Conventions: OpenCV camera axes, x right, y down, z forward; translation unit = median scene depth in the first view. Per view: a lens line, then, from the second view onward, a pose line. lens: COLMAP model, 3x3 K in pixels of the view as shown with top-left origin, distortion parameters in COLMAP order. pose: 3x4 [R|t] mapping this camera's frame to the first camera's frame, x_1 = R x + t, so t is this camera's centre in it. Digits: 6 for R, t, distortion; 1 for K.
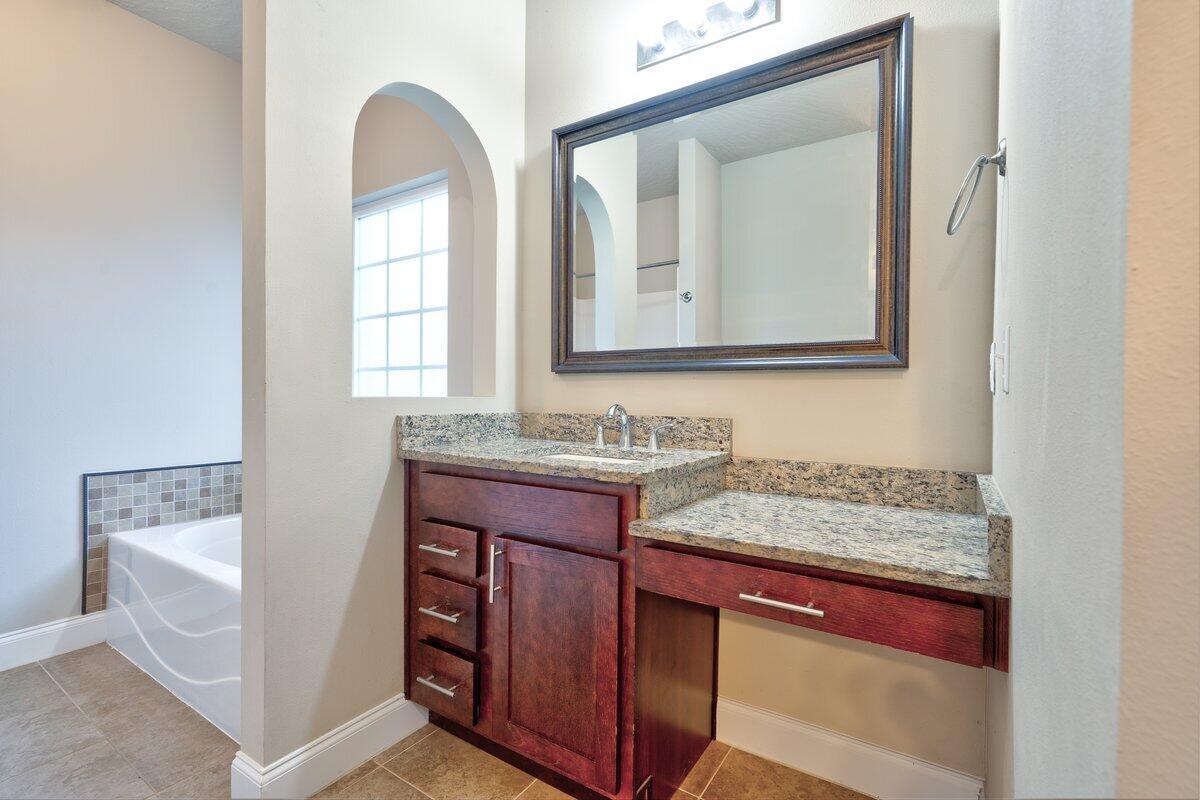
lens RADIAL K [[556.8, 0, 584.0], [0, 556.8, 383.4], [0, 0, 1]] dist [-0.003099, 0.000163]
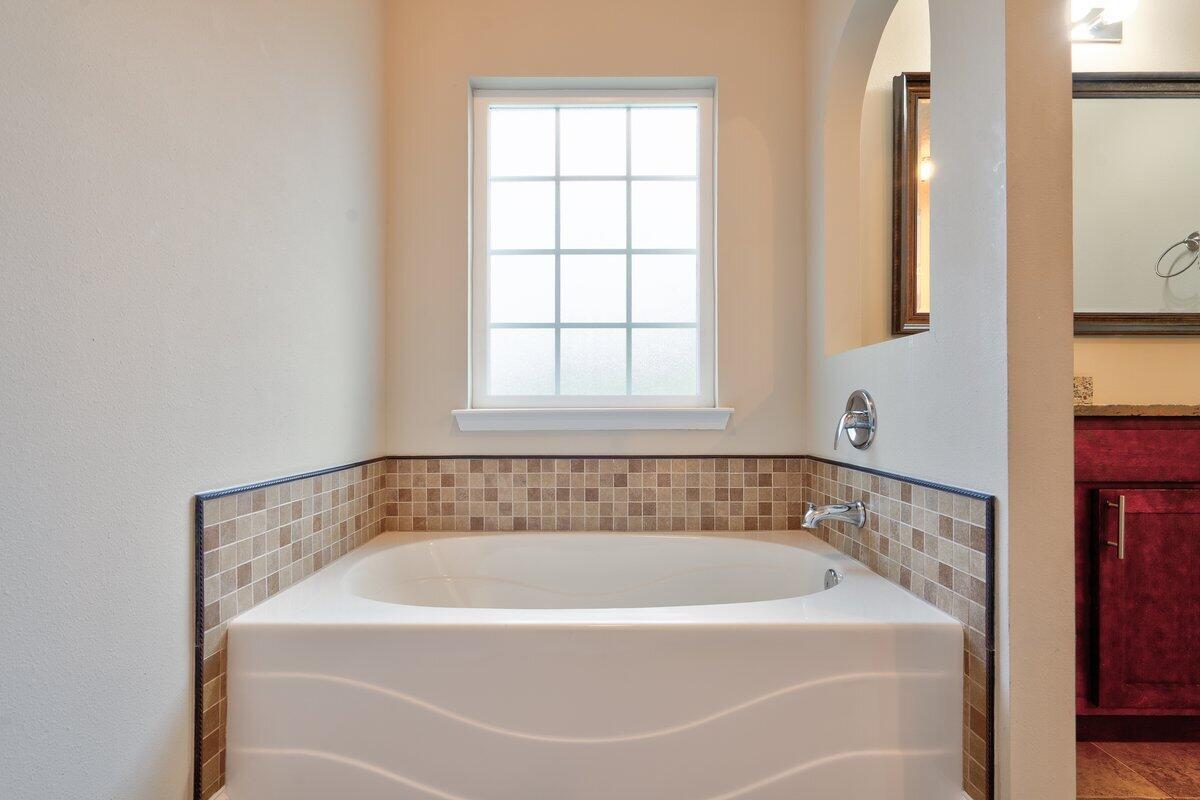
lens RADIAL K [[575.7, 0, 599.1], [0, 575.7, 392.1], [0, 0, 1]] dist [-0.002924, 0.000232]
pose [[0.829638, 0.011764, 0.558178, -0.879954], [-0.005551, 0.999902, -0.012823, 0.082895], [-0.558274, 0.007540, 0.829622, 0.427268]]
